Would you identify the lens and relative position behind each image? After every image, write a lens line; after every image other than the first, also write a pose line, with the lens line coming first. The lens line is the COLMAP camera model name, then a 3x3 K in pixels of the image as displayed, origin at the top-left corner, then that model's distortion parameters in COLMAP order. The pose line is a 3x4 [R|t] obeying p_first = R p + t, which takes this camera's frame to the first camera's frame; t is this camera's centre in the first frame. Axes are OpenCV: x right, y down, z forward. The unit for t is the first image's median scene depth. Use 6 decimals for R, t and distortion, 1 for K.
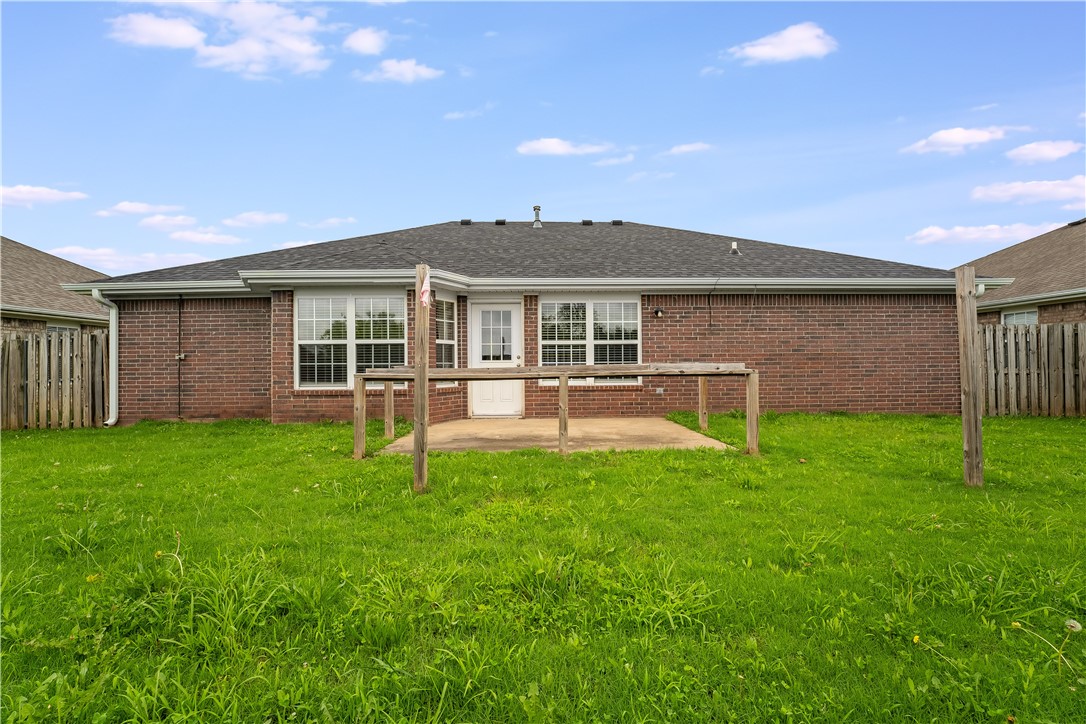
lens RADIAL K [[443.6, 0, 545.2], [0, 443.6, 361.1], [0, 0, 1]] dist [-0.024751, 0.000295]
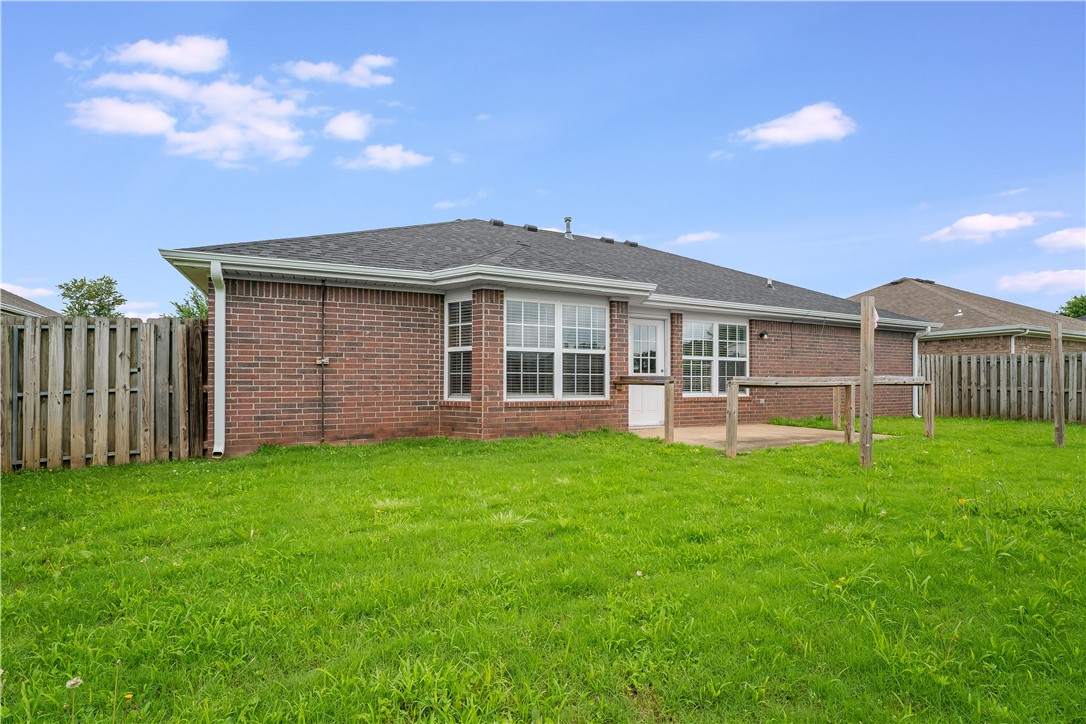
lens RADIAL K [[509.8, 0, 543.0], [0, 509.8, 362.0], [0, 0, 1]] dist [-0.018194, -0.000058]
pose [[0.901686, 0.027077, 0.431543, -0.870229], [-0.012011, 0.999221, -0.037600, 0.020946], [-0.432224, 0.028720, 0.901309, 0.023183]]
